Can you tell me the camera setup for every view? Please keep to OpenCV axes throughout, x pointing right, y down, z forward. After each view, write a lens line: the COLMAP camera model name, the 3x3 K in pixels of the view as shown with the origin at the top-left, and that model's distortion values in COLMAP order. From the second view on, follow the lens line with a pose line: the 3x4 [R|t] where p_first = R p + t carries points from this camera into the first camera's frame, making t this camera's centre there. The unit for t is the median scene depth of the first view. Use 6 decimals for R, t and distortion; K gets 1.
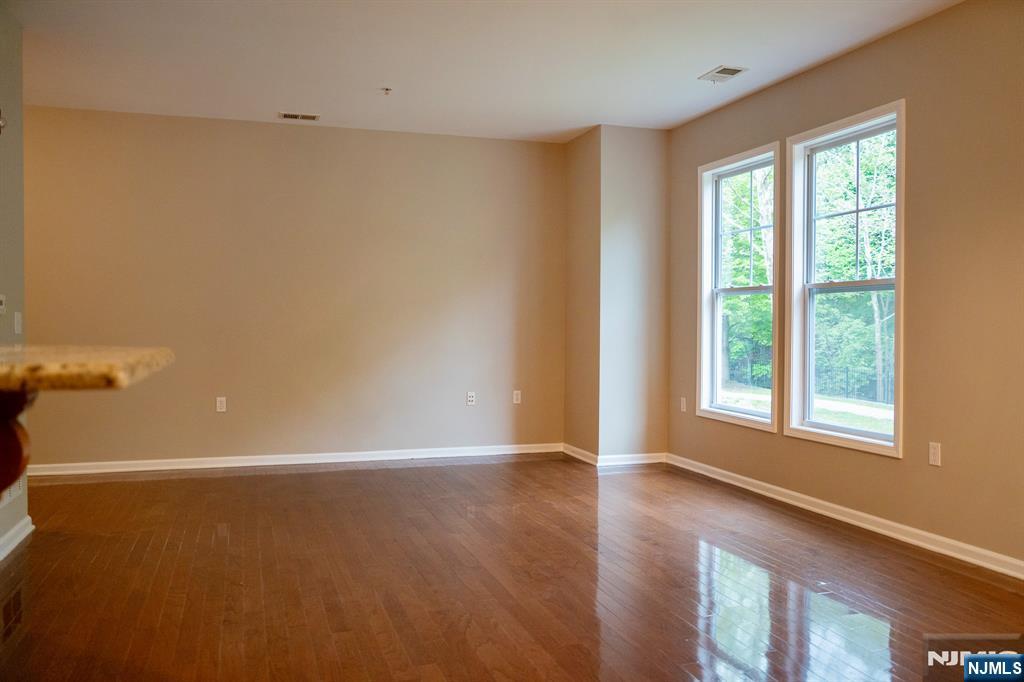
lens RADIAL K [[848.6, 0, 500.9], [0, 848.6, 331.3], [0, 0, 1]] dist [-0.058349, 0.058679]
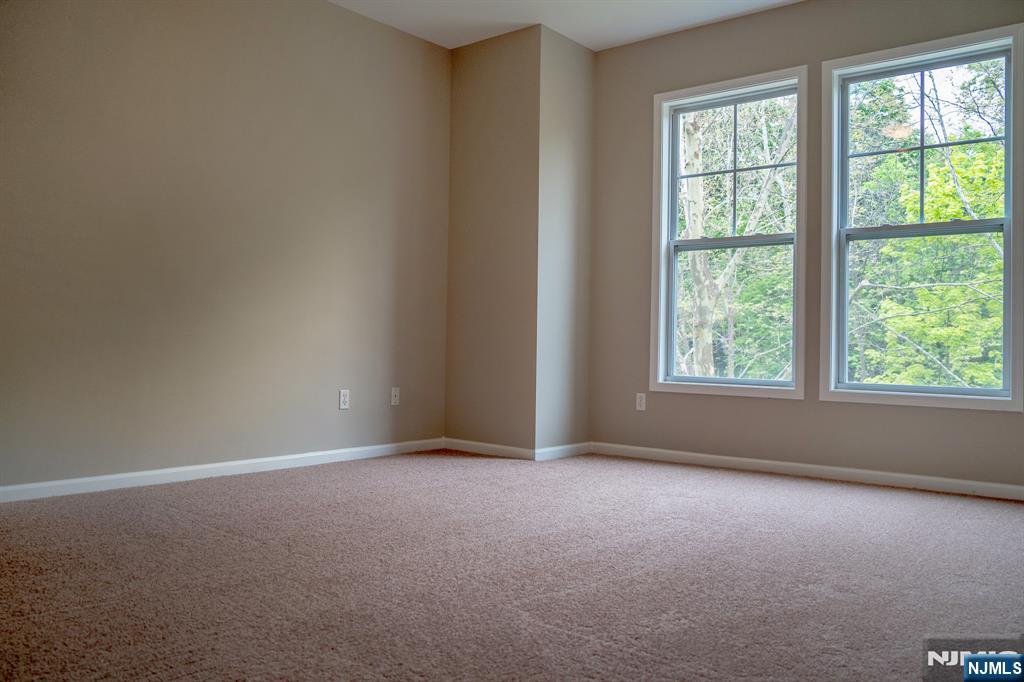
lens RADIAL K [[848.6, 0, 514.5], [0, 848.6, 332.8], [0, 0, 1]] dist [-0.058349, 0.058679]
pose [[0.830041, 0.016650, 0.557454, -0.348293], [-0.003067, 0.999675, -0.025291, 0.064057], [-0.557694, 0.019283, 0.829823, 0.386860]]
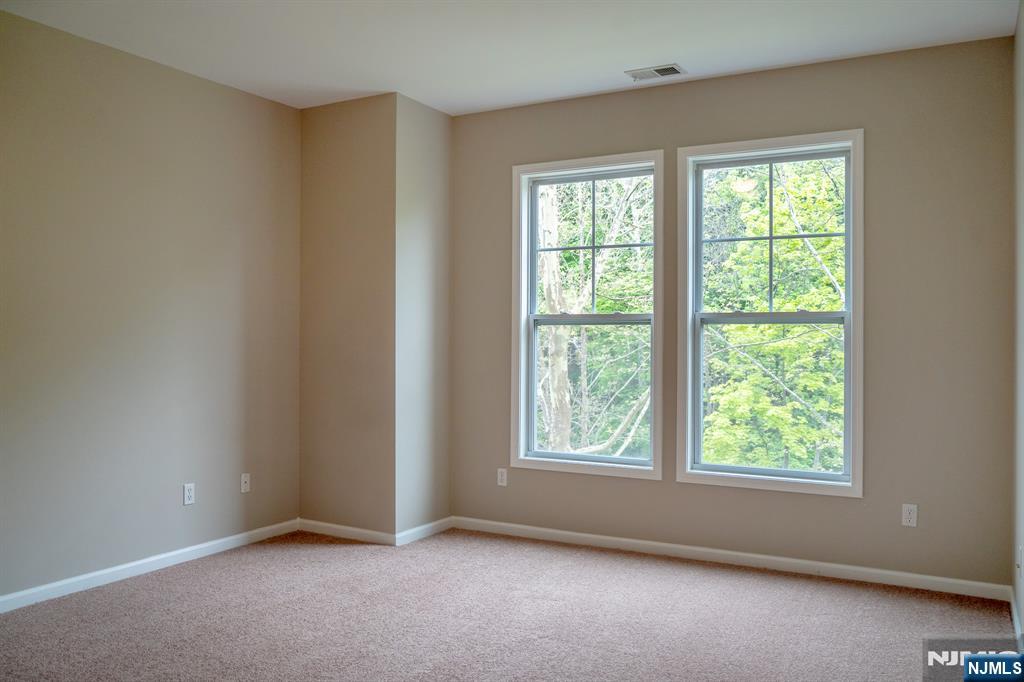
lens RADIAL K [[848.6, 0, 520.8], [0, 848.6, 342.0], [0, 0, 1]] dist [-0.058349, 0.058679]
pose [[0.718114, -0.003469, 0.695916, -0.340656], [0.011317, 0.999914, -0.006694, -0.017513], [-0.695833, 0.012682, 0.718092, 0.403329]]
